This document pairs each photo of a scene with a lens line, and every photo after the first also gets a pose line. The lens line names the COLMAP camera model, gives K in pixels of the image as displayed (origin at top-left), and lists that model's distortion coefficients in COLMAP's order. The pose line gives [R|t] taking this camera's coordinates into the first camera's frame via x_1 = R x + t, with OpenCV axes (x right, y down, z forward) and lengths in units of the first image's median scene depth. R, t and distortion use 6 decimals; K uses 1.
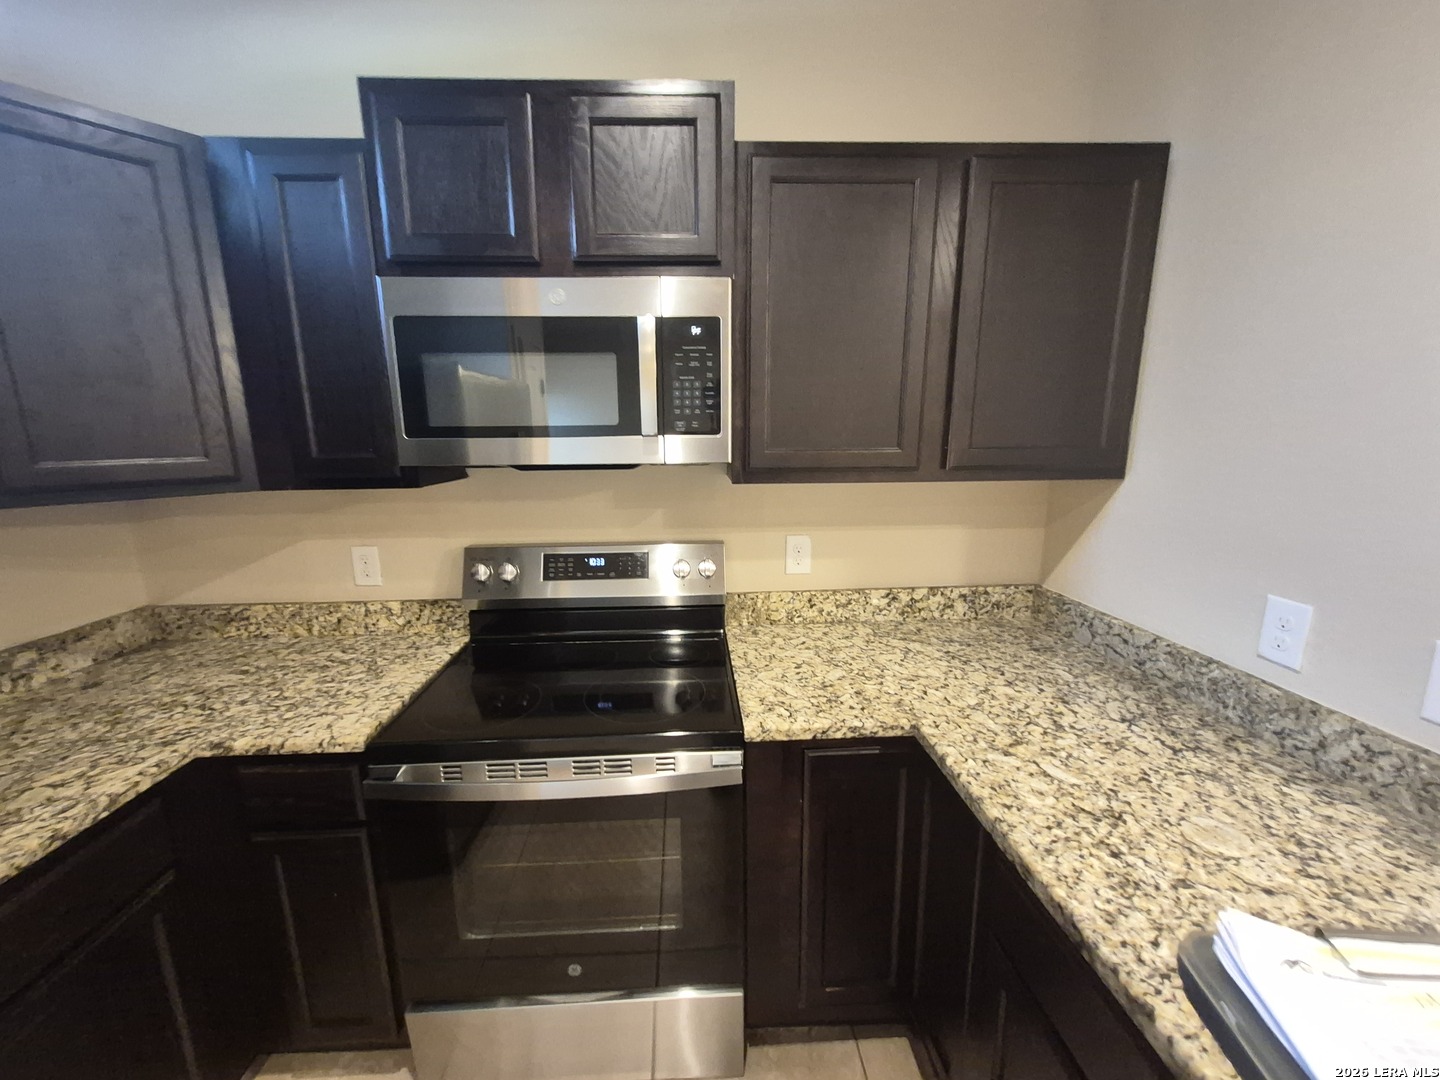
lens RADIAL K [[563.5, 0, 708.3], [0, 563.5, 544.1], [0, 0, 1]] dist [0.005483, -0.000243]
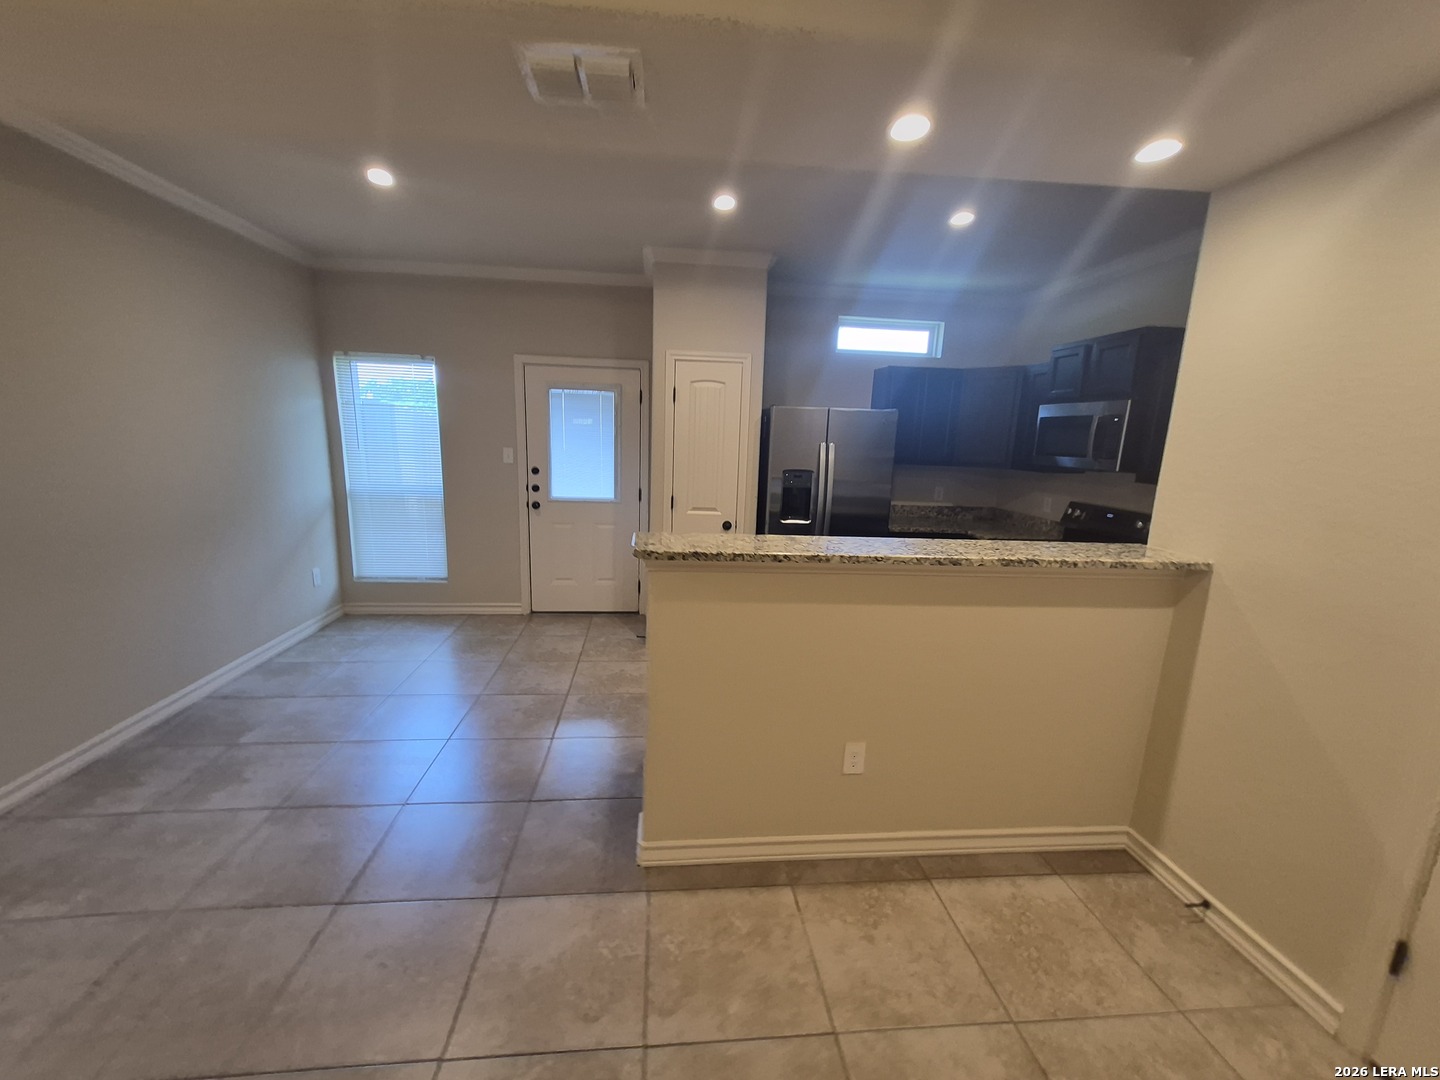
lens RADIAL K [[563.7, 0, 701.2], [0, 563.7, 544.4], [0, 0, 1]] dist [-0.000423, 0.000053]
pose [[0.037600, 0.202883, -0.978481, 2.328383], [-0.225671, 0.955602, 0.189467, 0.100065], [0.973478, 0.213691, 0.081715, -0.858404]]
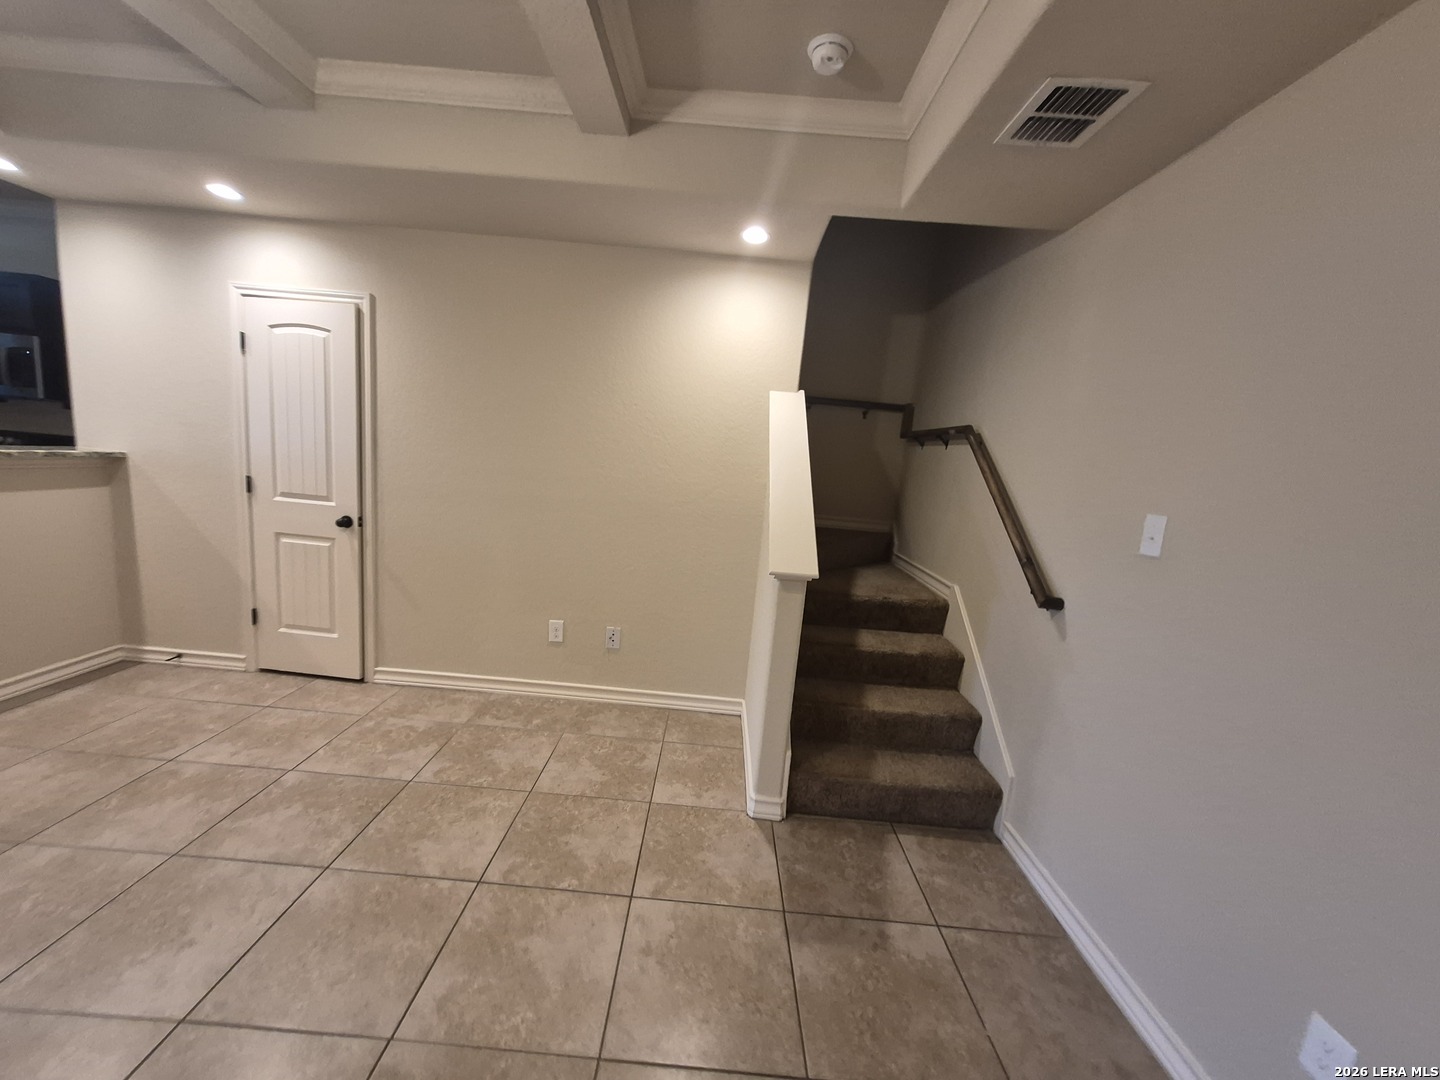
lens RADIAL K [[563.5, 0, 708.3], [0, 563.5, 544.1], [0, 0, 1]] dist [0.005483, -0.000243]
pose [[0.993342, 0.104172, -0.049195, 3.451933], [-0.105983, 0.993724, -0.035774, 0.319195], [0.045160, 0.040750, 0.998148, -1.613240]]
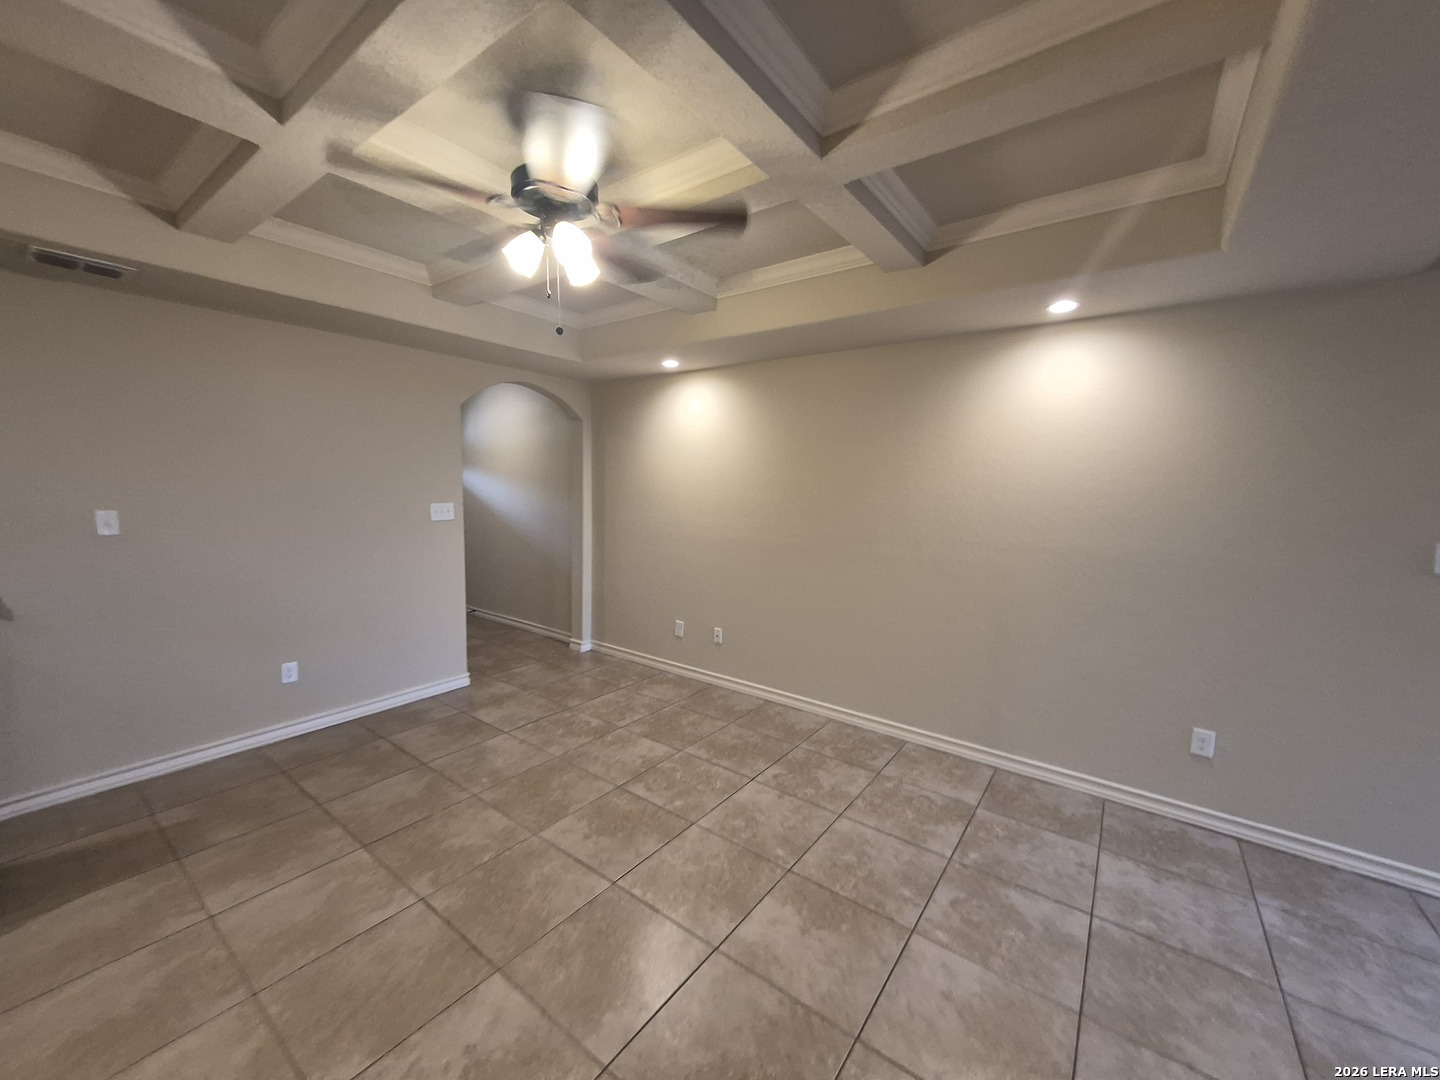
lens RADIAL K [[563.5, 0, 708.3], [0, 563.5, 544.1], [0, 0, 1]] dist [0.005483, -0.000243]
pose [[-0.768369, -0.074812, 0.635619, 1.419657], [0.111177, 0.962443, 0.247675, -0.029927], [-0.630276, 0.260972, -0.731195, -0.227339]]
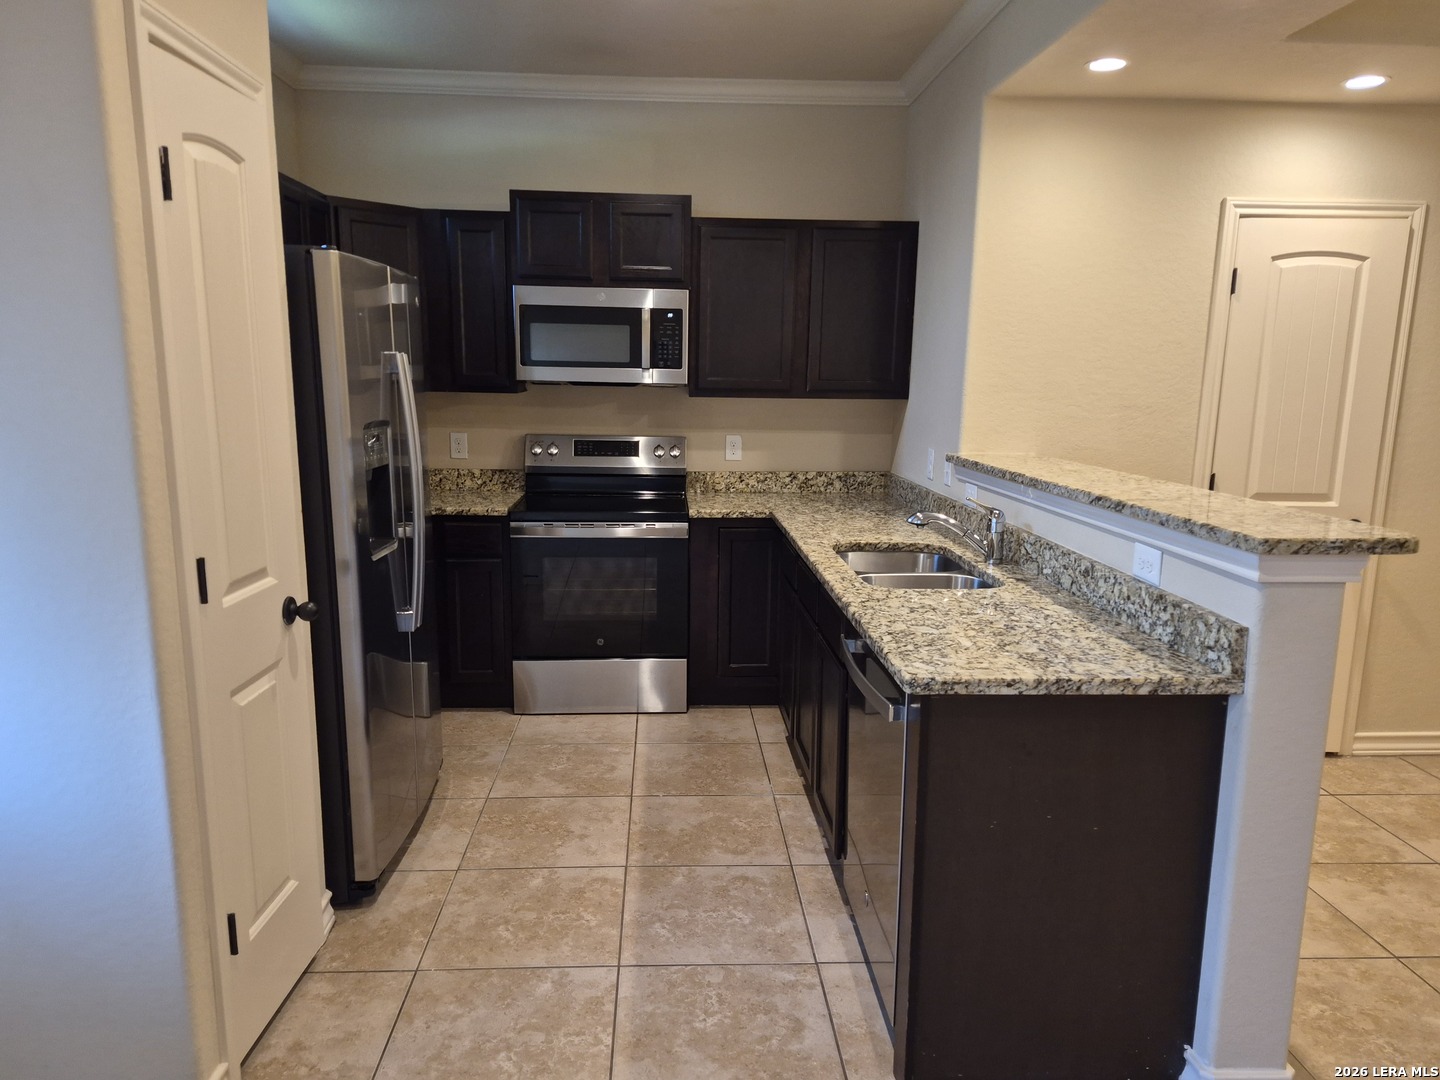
lens RADIAL K [[980.0, 0, 708.3], [0, 980.0, 560.2], [0, 0, 1]] dist [0.108919, -0.090695]
pose [[0.999602, 0.023407, 0.015751, 0.069373], [-0.023367, 0.999723, -0.002722, 0.439789], [-0.015810, 0.002353, 0.999872, -2.227914]]
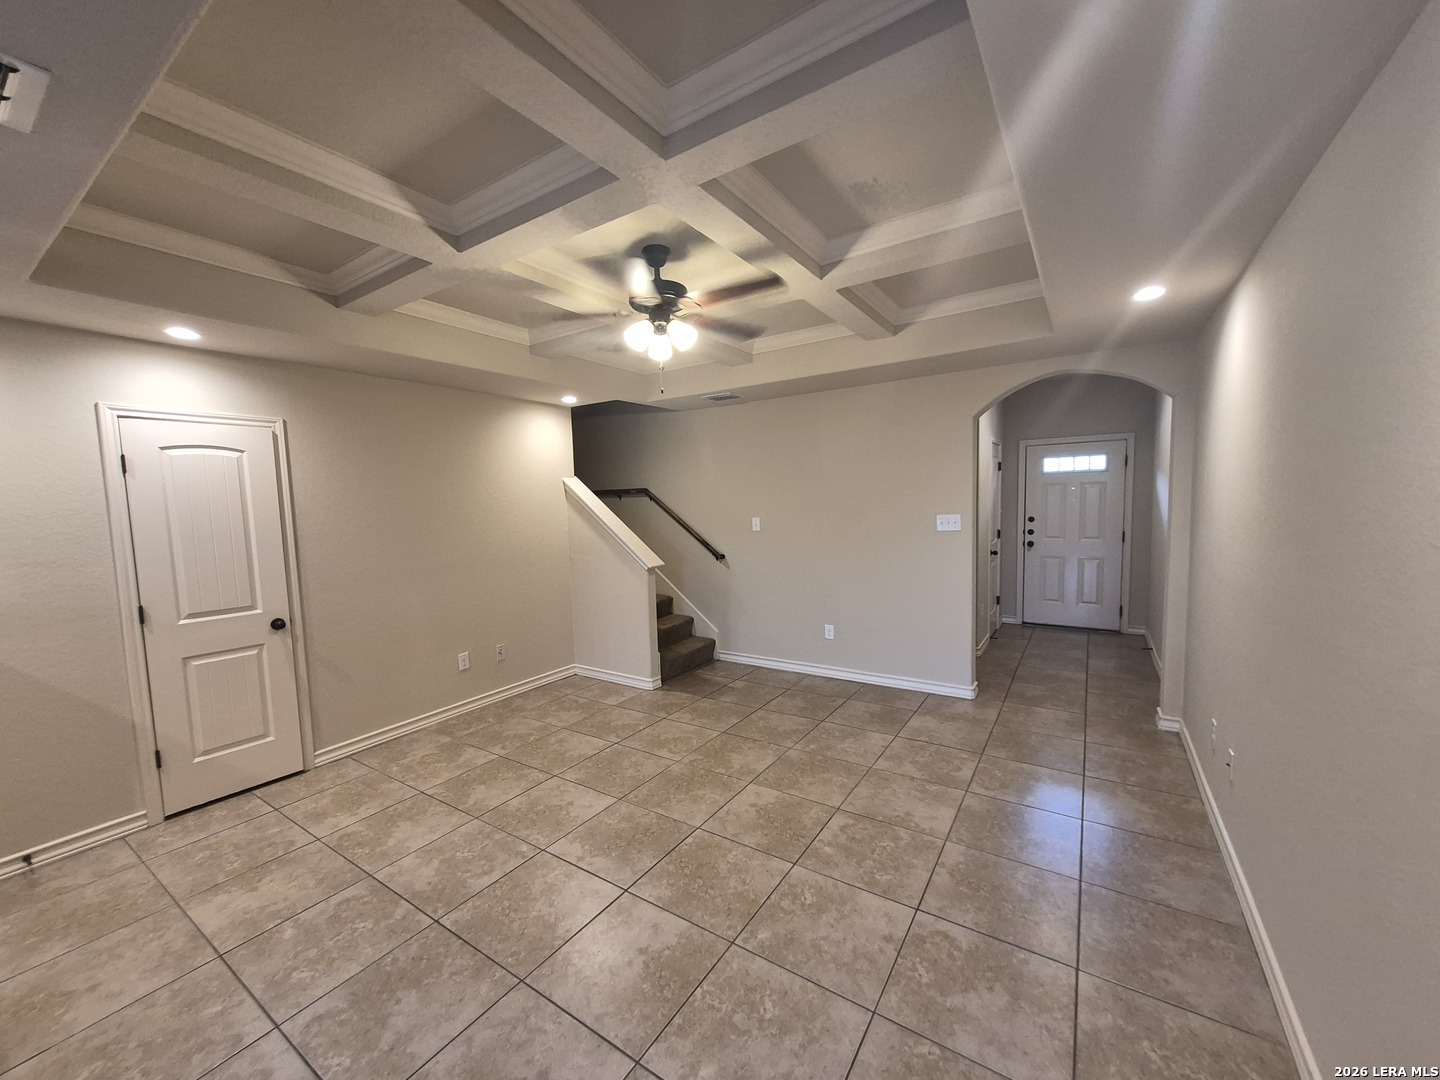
lens RADIAL K [[563.5, 0, 708.3], [0, 563.5, 544.1], [0, 0, 1]] dist [0.005483, -0.000243]
pose [[0.599124, -0.070605, 0.797537, 1.111365], [0.178865, 0.982733, -0.047366, 0.409895], [-0.780422, 0.171030, 0.601407, -2.368058]]
